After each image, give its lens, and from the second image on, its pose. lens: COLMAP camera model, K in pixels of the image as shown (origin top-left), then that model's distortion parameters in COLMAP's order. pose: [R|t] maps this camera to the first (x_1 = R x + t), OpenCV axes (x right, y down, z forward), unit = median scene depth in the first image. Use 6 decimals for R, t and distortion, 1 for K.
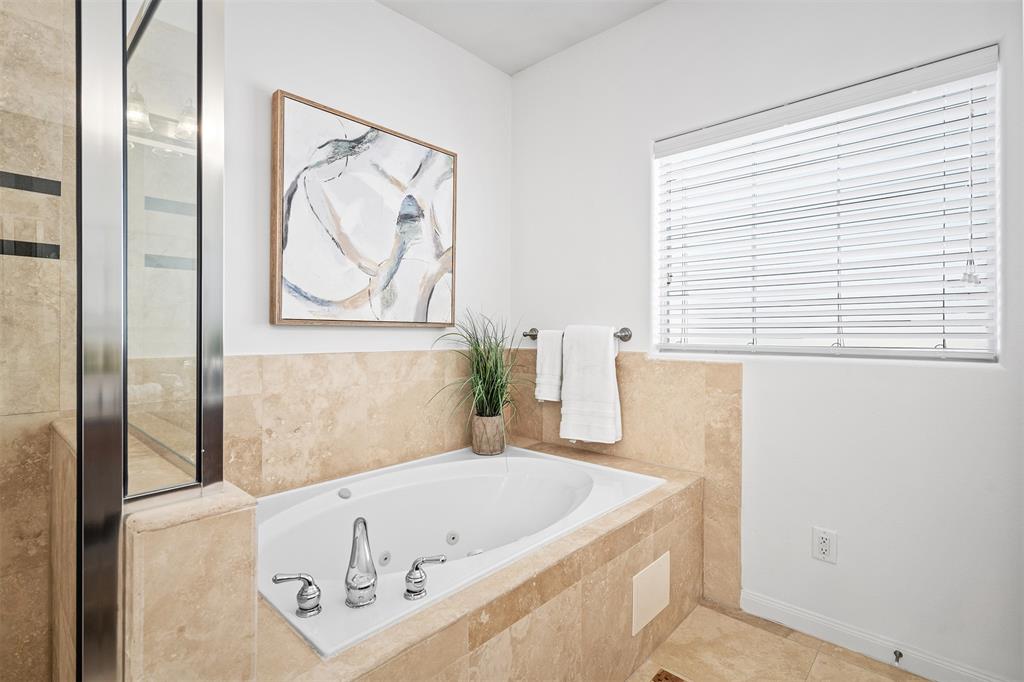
lens RADIAL K [[471.1, 0, 519.1], [0, 471.1, 336.5], [0, 0, 1]] dist [-0.000316, 0.000726]
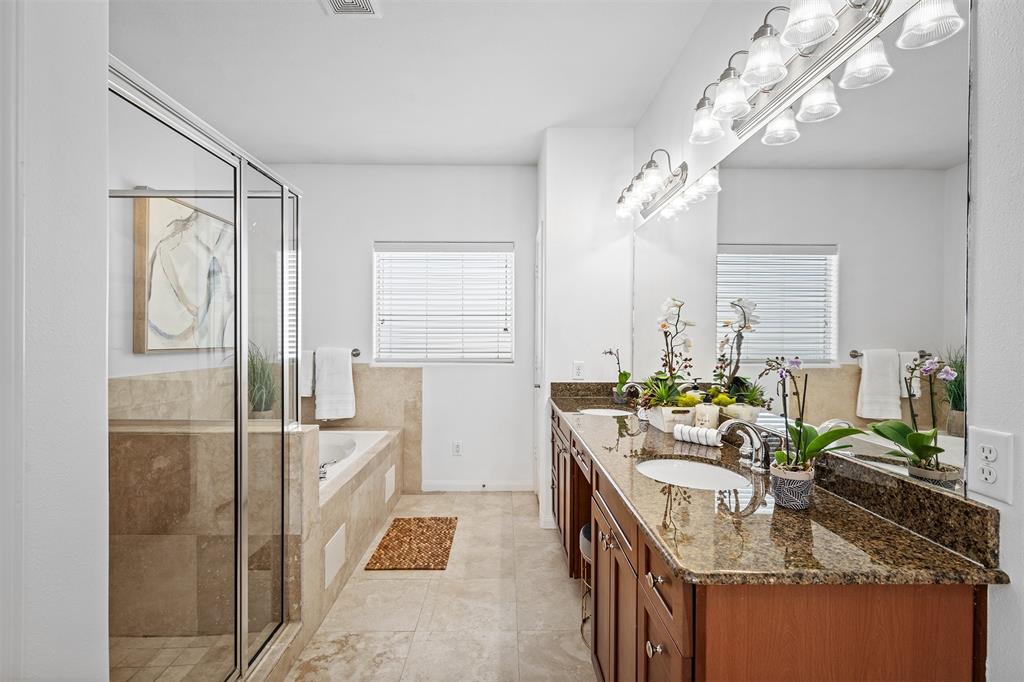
lens RADIAL K [[471.1, 0, 511.1], [0, 471.1, 340.2], [0, 0, 1]] dist [-0.000316, 0.000726]
pose [[0.719155, -0.002992, 0.694843, -0.623622], [-0.000545, 0.999988, 0.004871, -0.065830], [-0.694850, -0.003882, 0.719145, -0.672296]]
